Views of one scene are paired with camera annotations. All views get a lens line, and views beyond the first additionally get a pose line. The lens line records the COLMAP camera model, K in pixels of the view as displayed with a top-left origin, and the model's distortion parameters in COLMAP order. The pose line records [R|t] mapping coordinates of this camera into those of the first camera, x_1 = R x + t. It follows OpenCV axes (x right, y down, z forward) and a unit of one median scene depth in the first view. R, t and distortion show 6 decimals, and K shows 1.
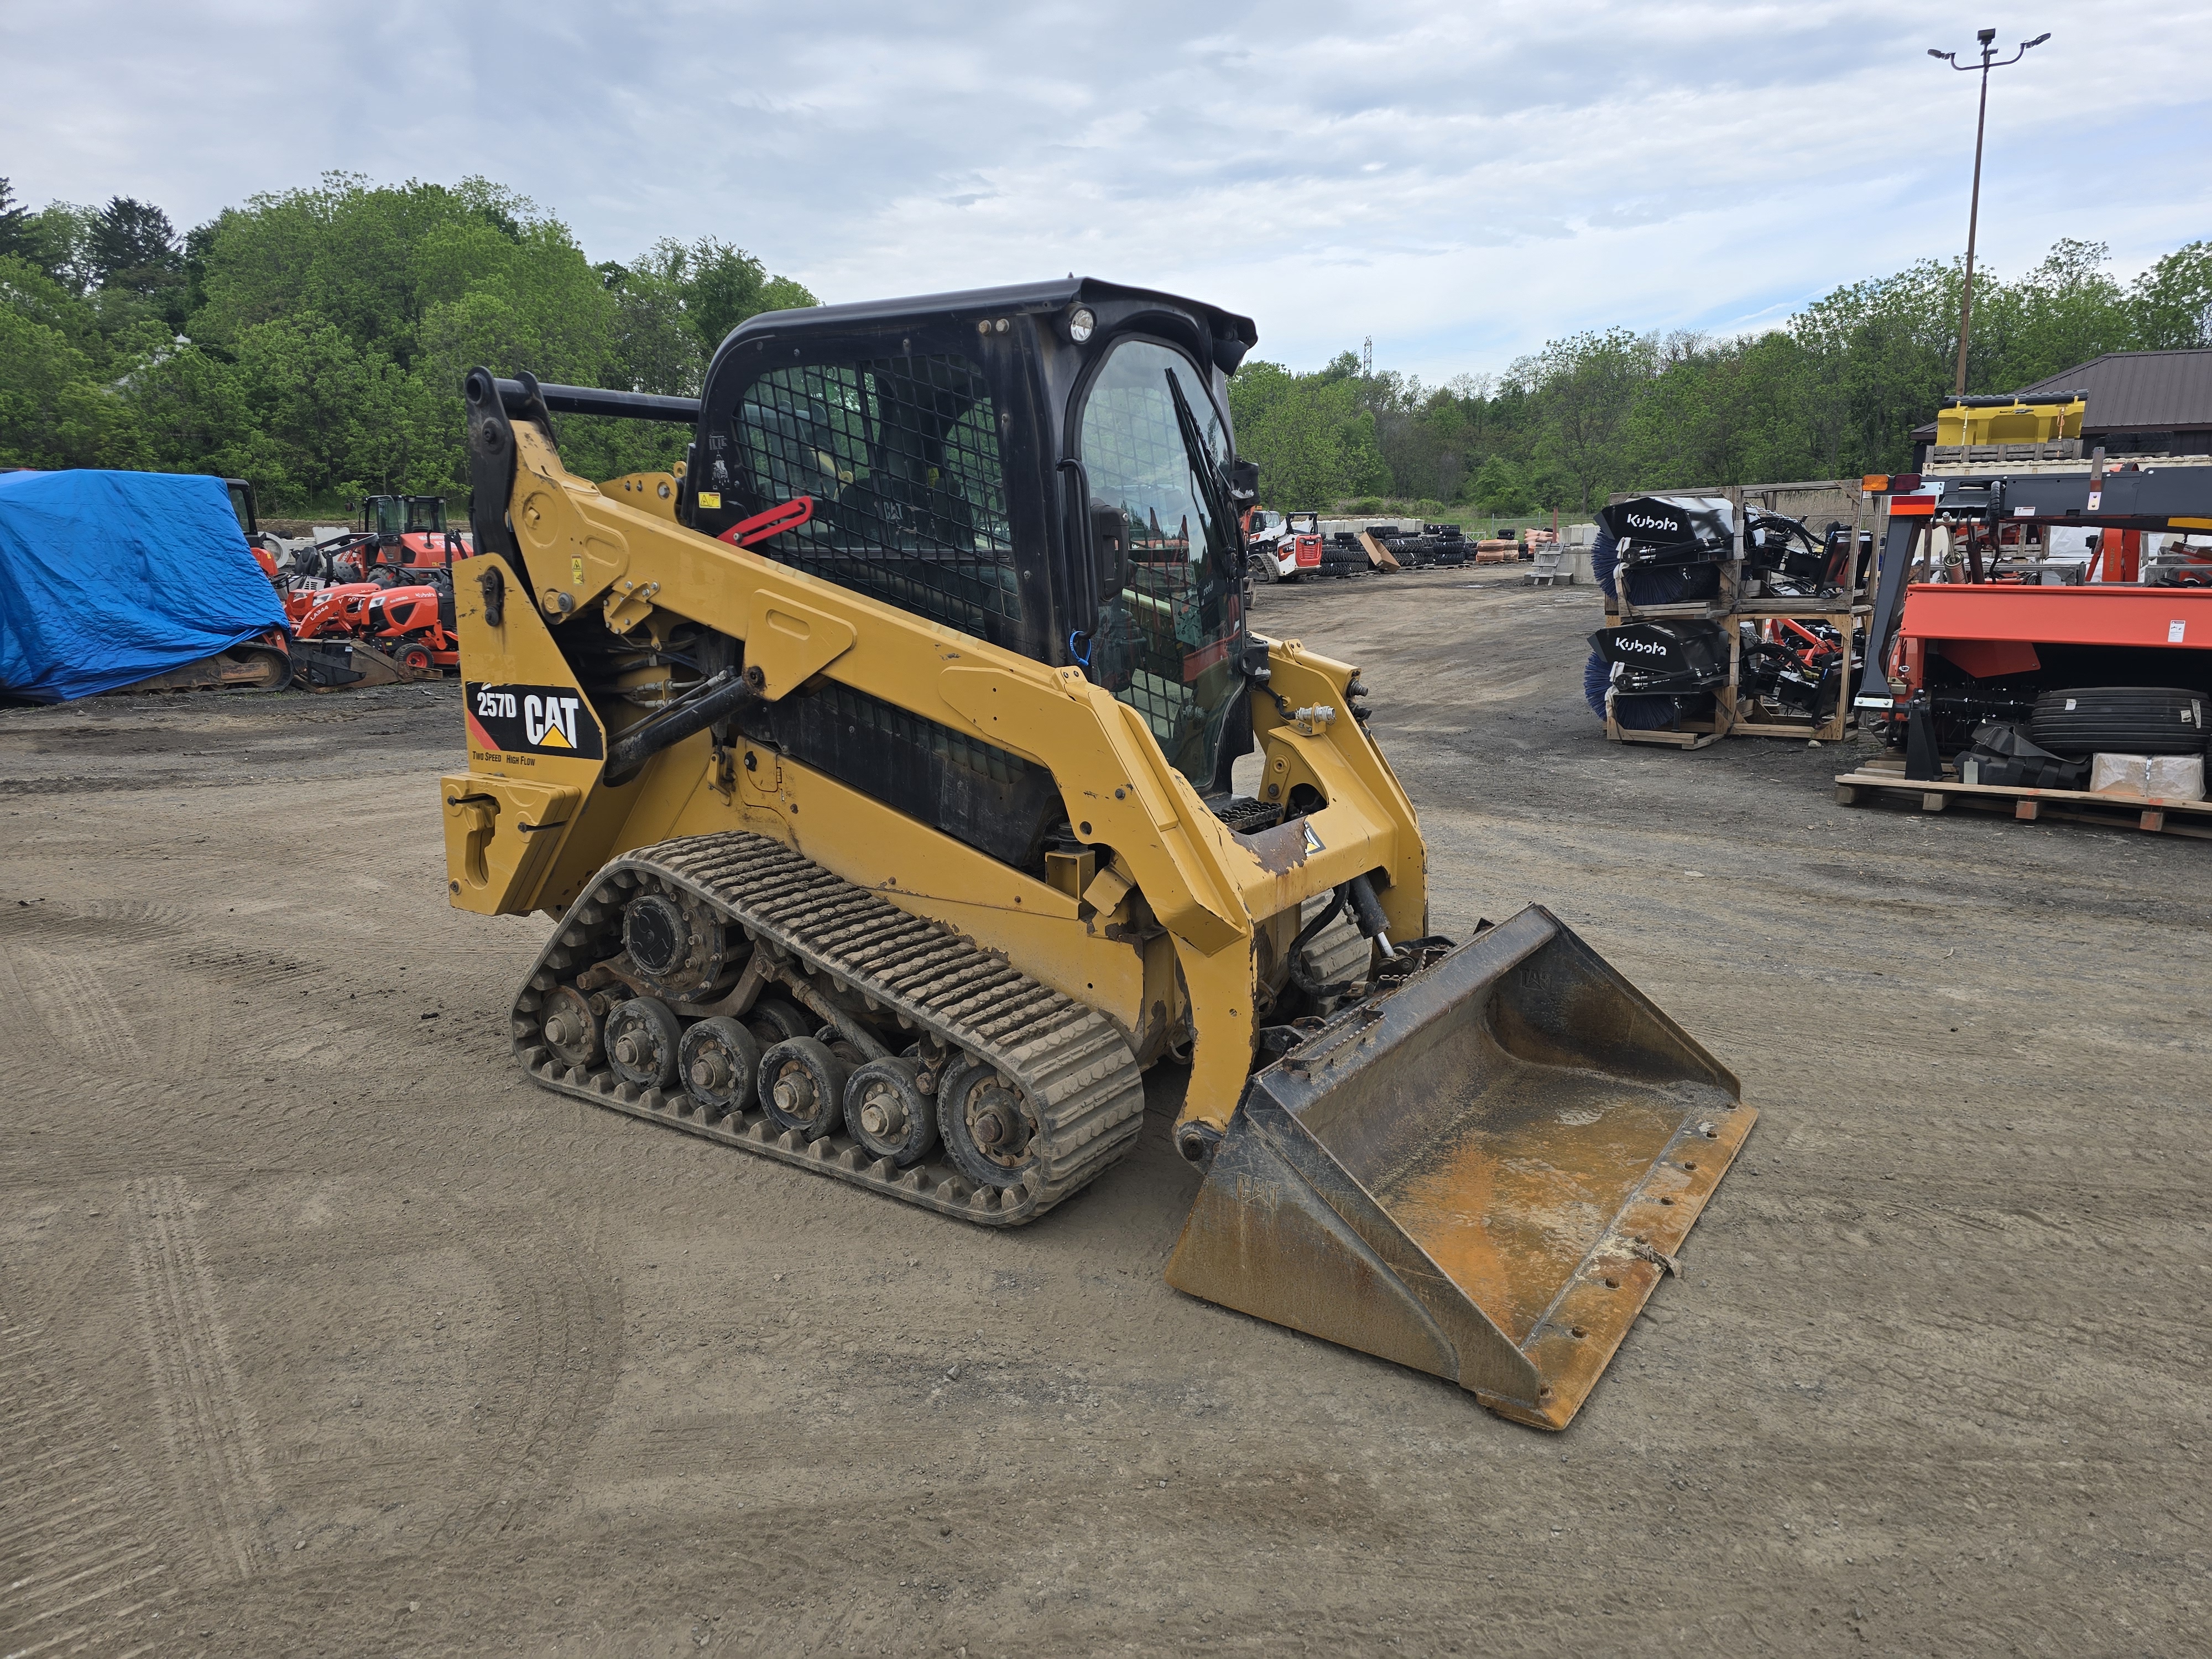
lens RADIAL K [[1477.2, 0, 1141.0], [0, 1477.2, 771.9], [0, 0, 1]] dist [0.058881, -0.049544]
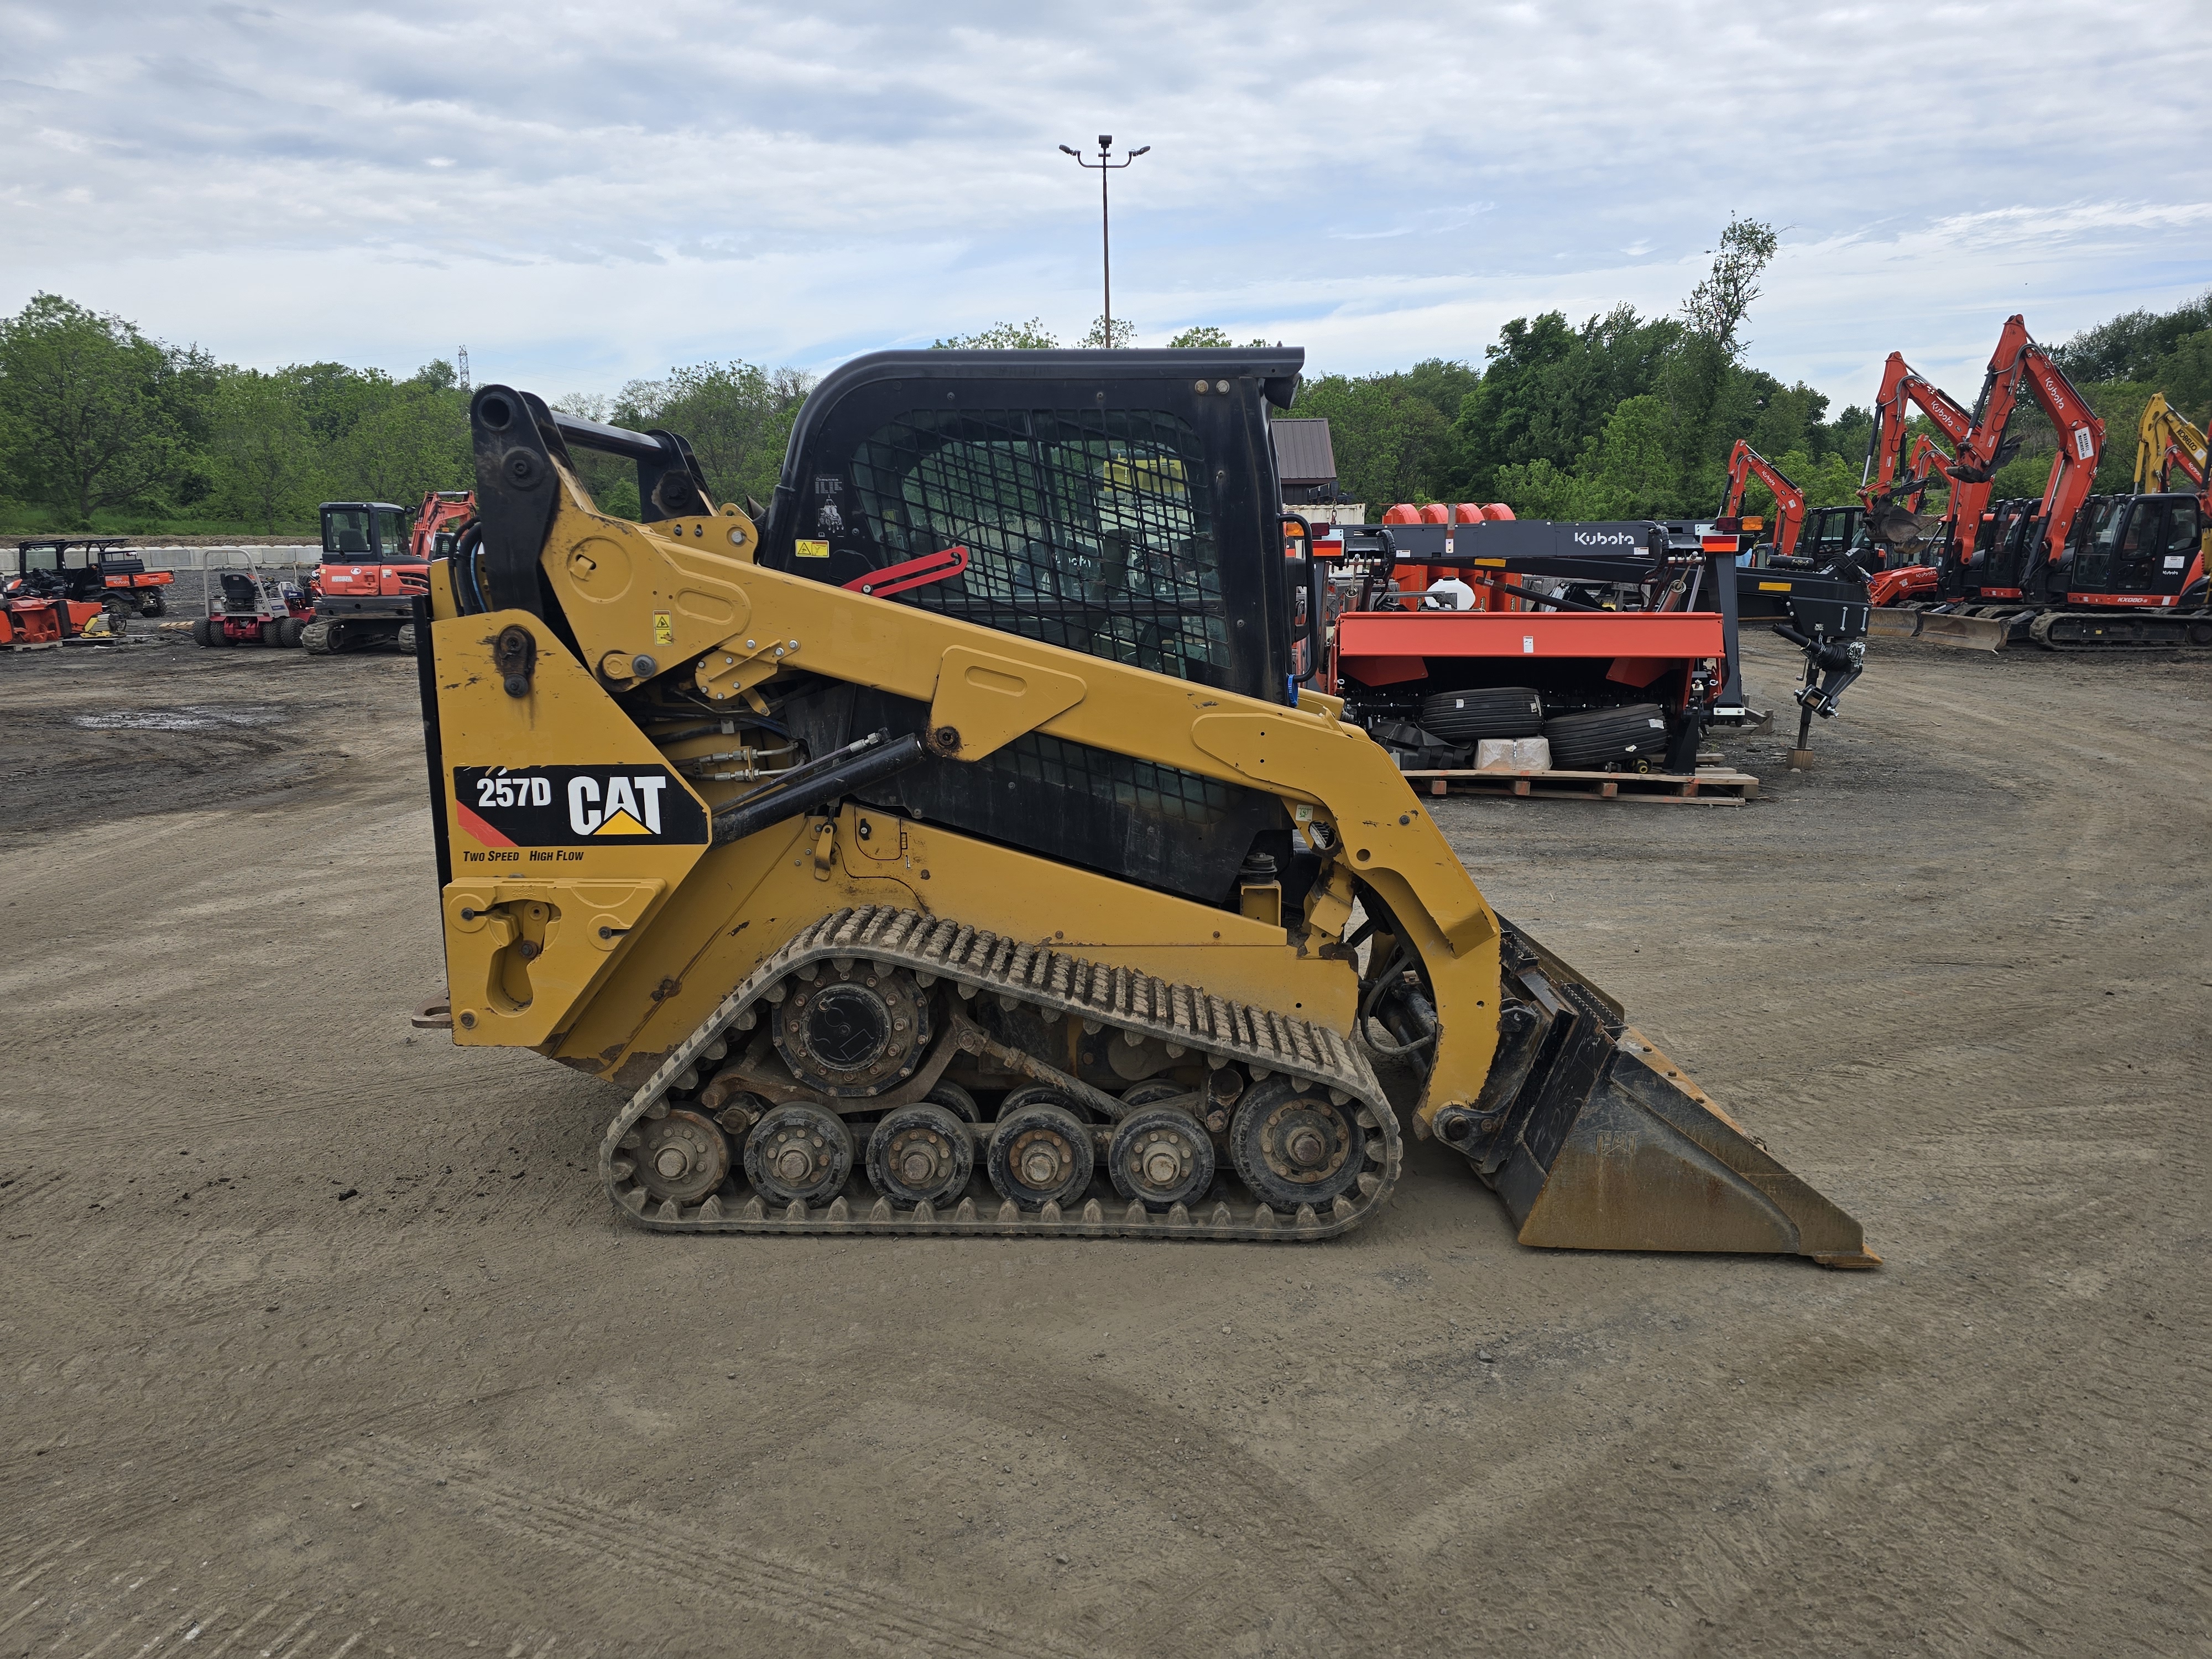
lens RADIAL K [[1472.9, 0, 1108.4], [0, 1472.9, 783.3], [0, 0, 1]] dist [0.067386, -0.058037]
pose [[0.854118, -0.076309, 0.514451, -0.598673], [0.080973, 0.996626, 0.013395, -0.035557], [-0.513737, 0.030216, 0.857415, 0.129132]]
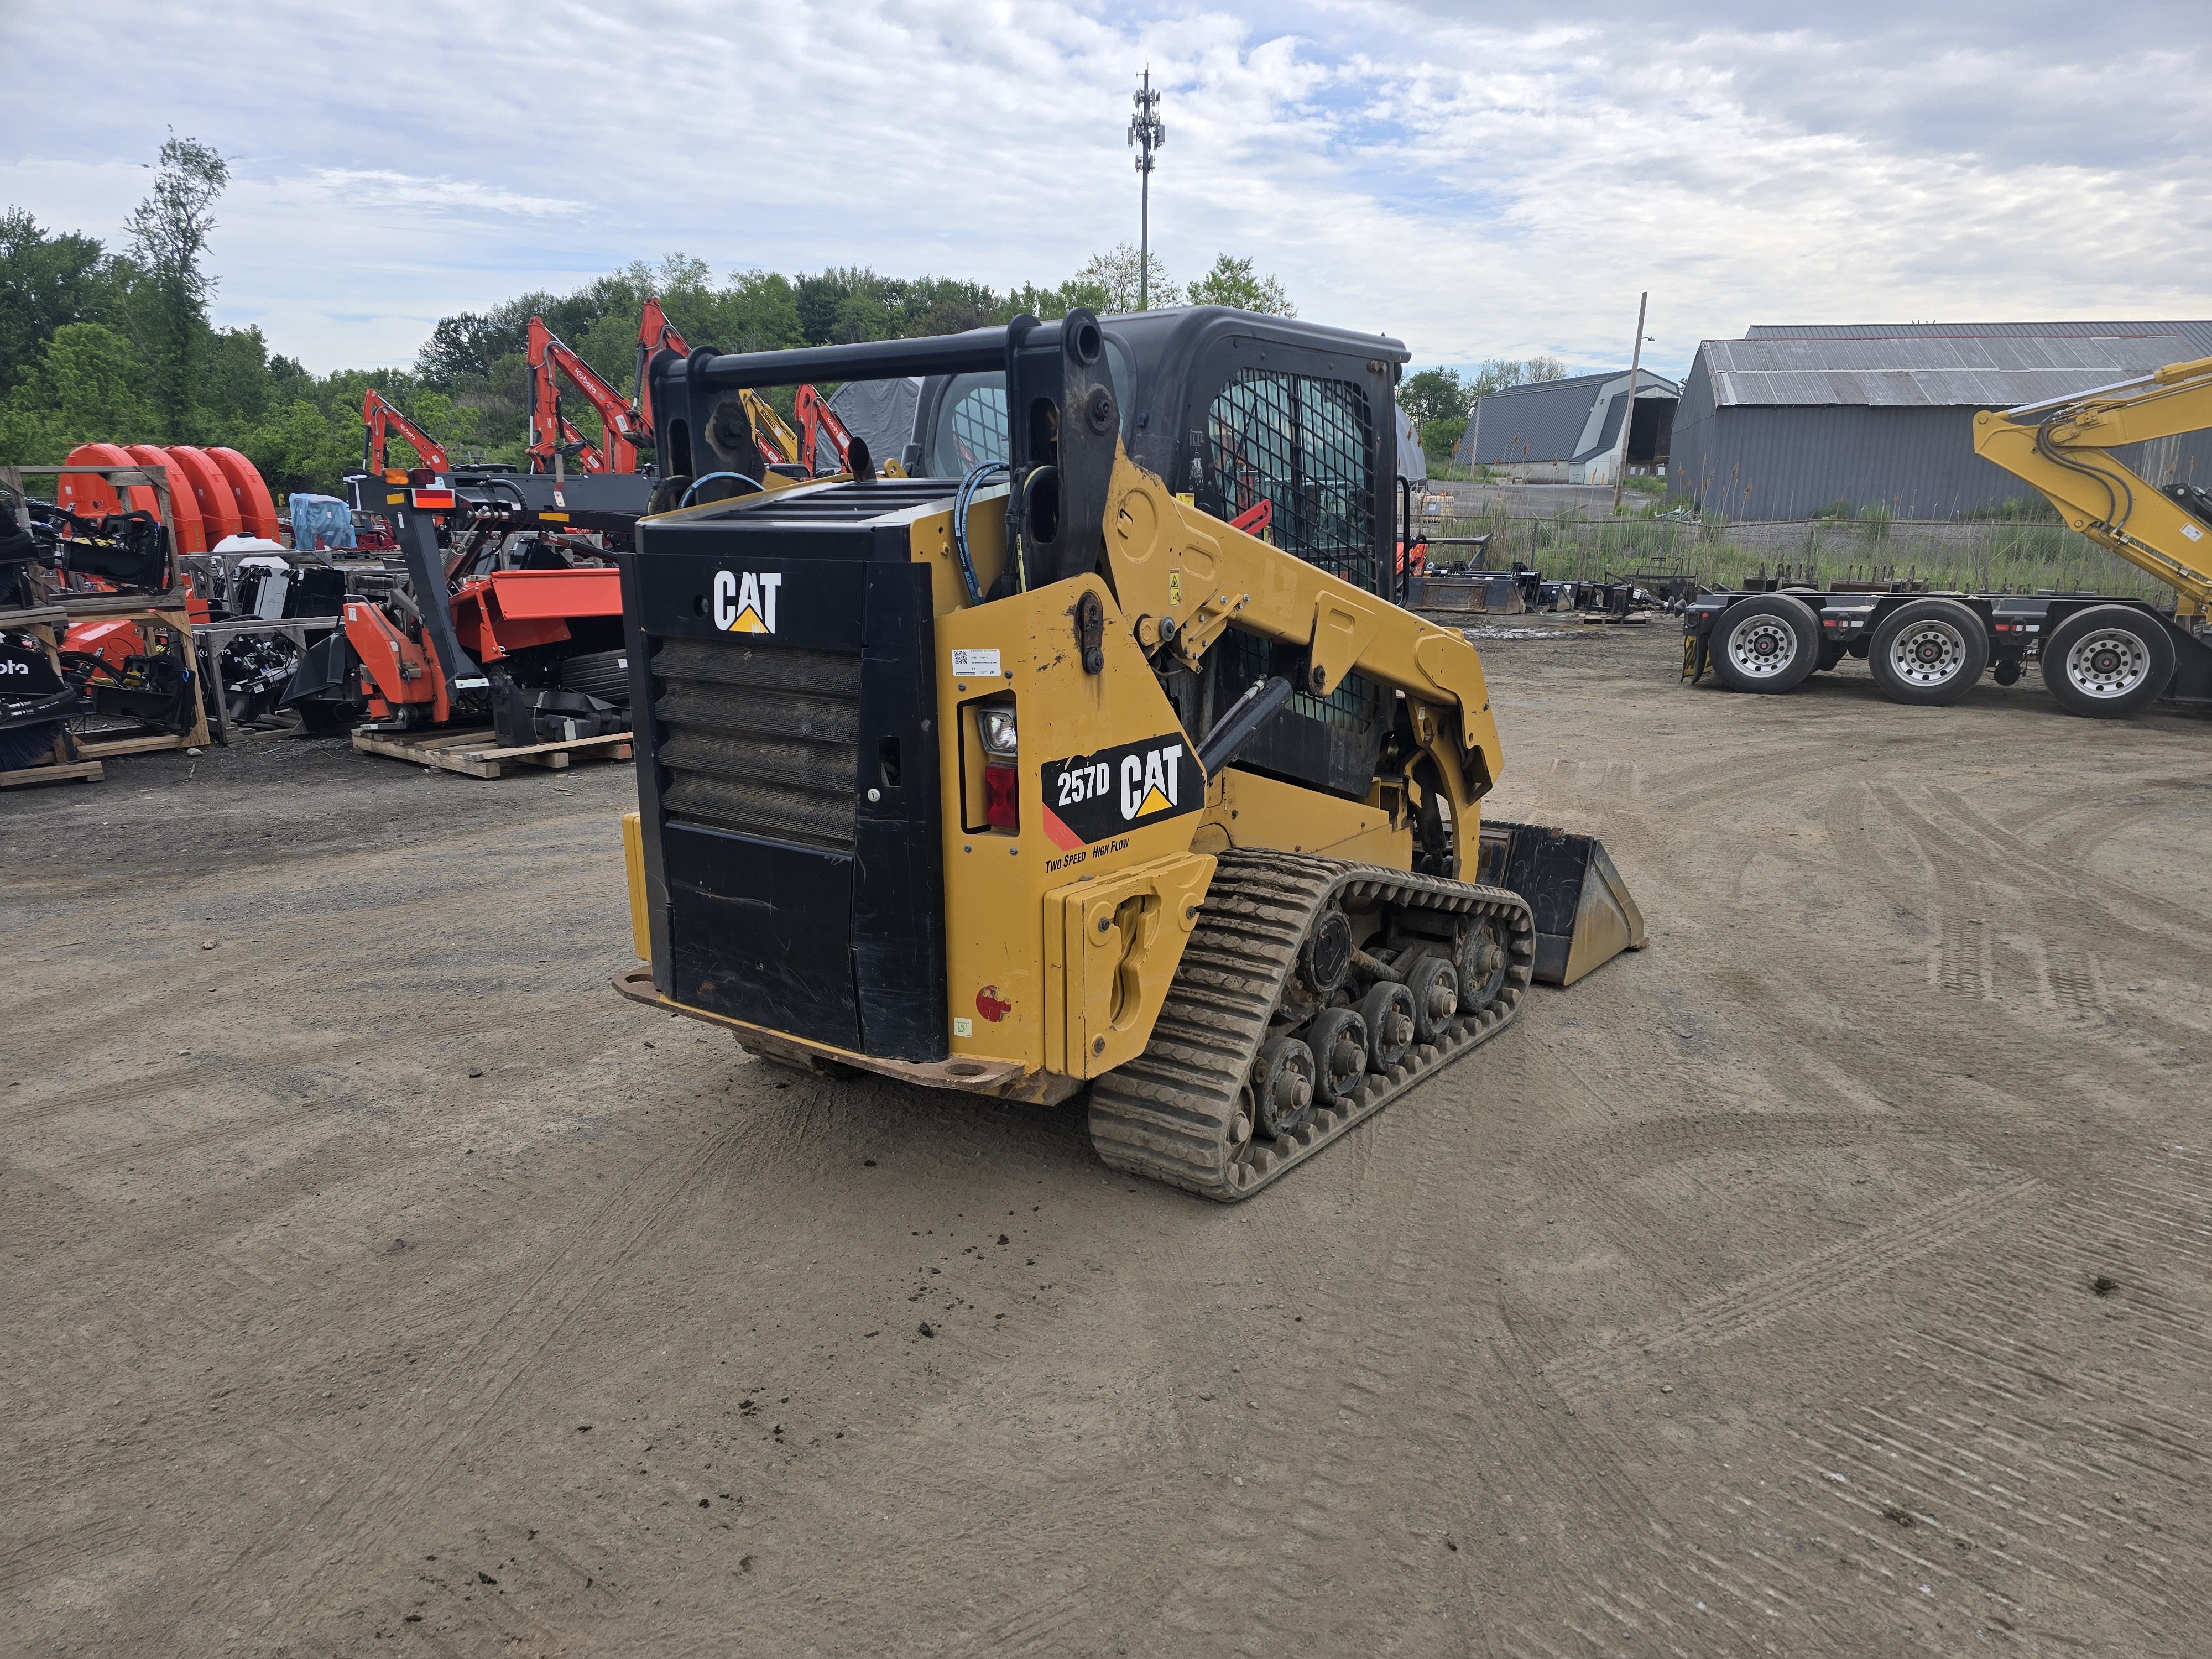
lens RADIAL K [[1467.8, 0, 1117.2], [0, 1467.8, 821.6], [0, 0, 1]] dist [0.093670, -0.100561]
pose [[0.078183, -0.201480, 0.976367, -1.181469], [0.160450, 0.969141, 0.187141, -0.164962], [-0.983943, 0.142027, 0.108098, 0.948032]]
